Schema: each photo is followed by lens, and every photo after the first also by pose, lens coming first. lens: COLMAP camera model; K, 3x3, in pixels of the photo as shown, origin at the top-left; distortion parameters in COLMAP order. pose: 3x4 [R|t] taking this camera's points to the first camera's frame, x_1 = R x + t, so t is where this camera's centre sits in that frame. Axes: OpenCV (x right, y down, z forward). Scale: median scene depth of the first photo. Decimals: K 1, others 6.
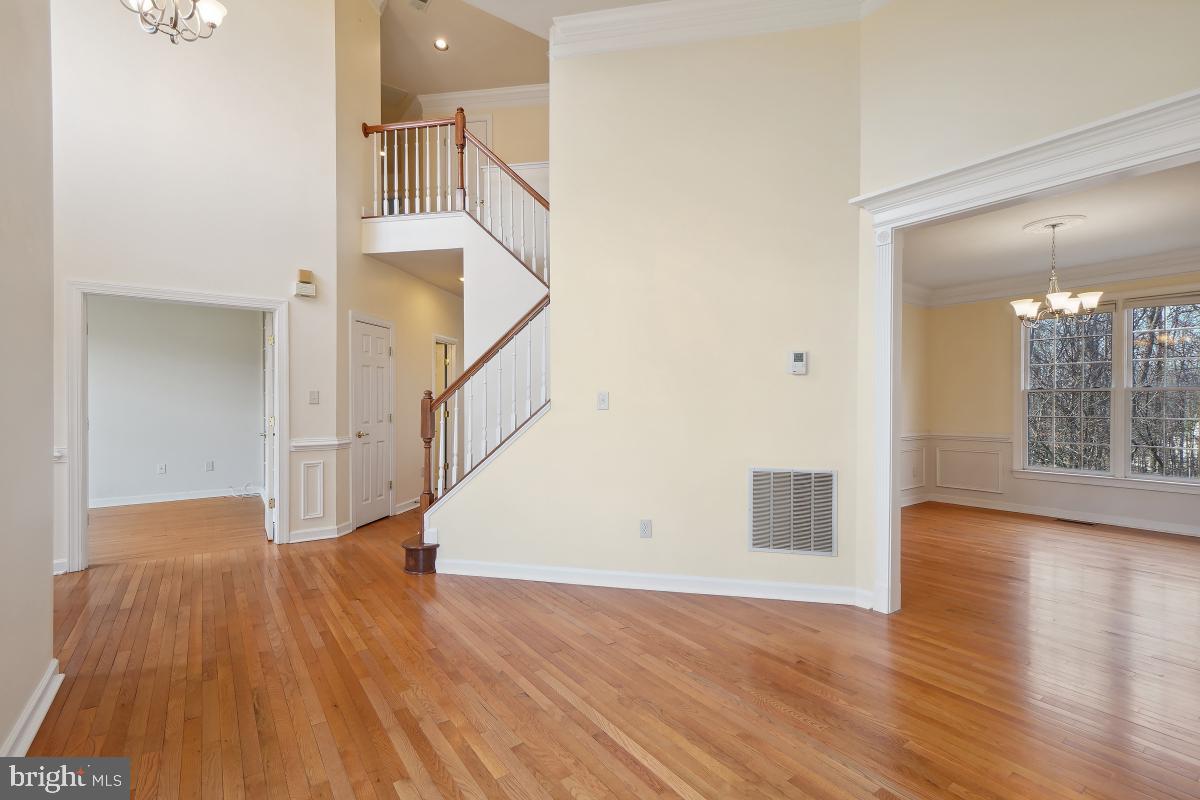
lens RADIAL K [[535.8, 0, 593.1], [0, 535.8, 406.0], [0, 0, 1]] dist [-0.000207, 0.000144]
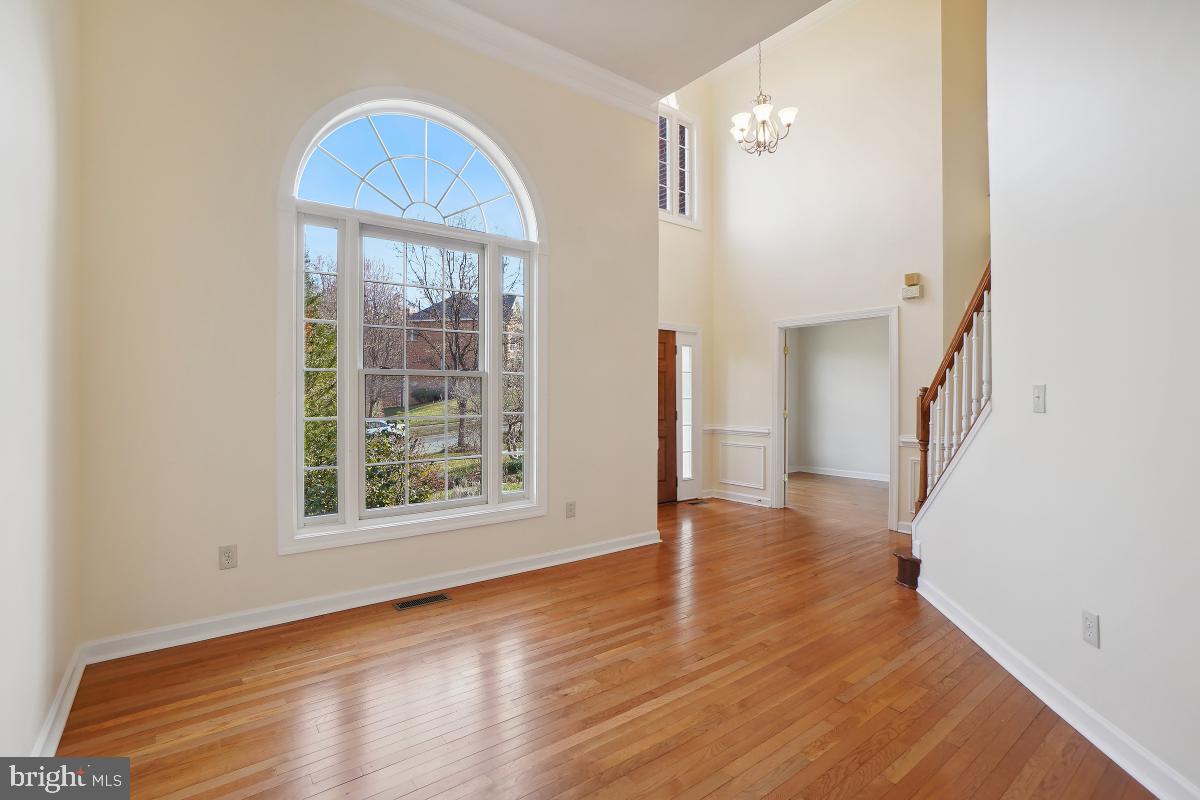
lens RADIAL K [[533.0, 0, 591.4], [0, 533.0, 397.7], [0, 0, 1]] dist [-0.013424, 0.000375]
pose [[0.036106, -0.003793, -0.999341, 0.777126], [-0.006769, 0.999969, -0.004040, -0.005604], [0.999325, 0.006910, 0.036080, 0.566697]]
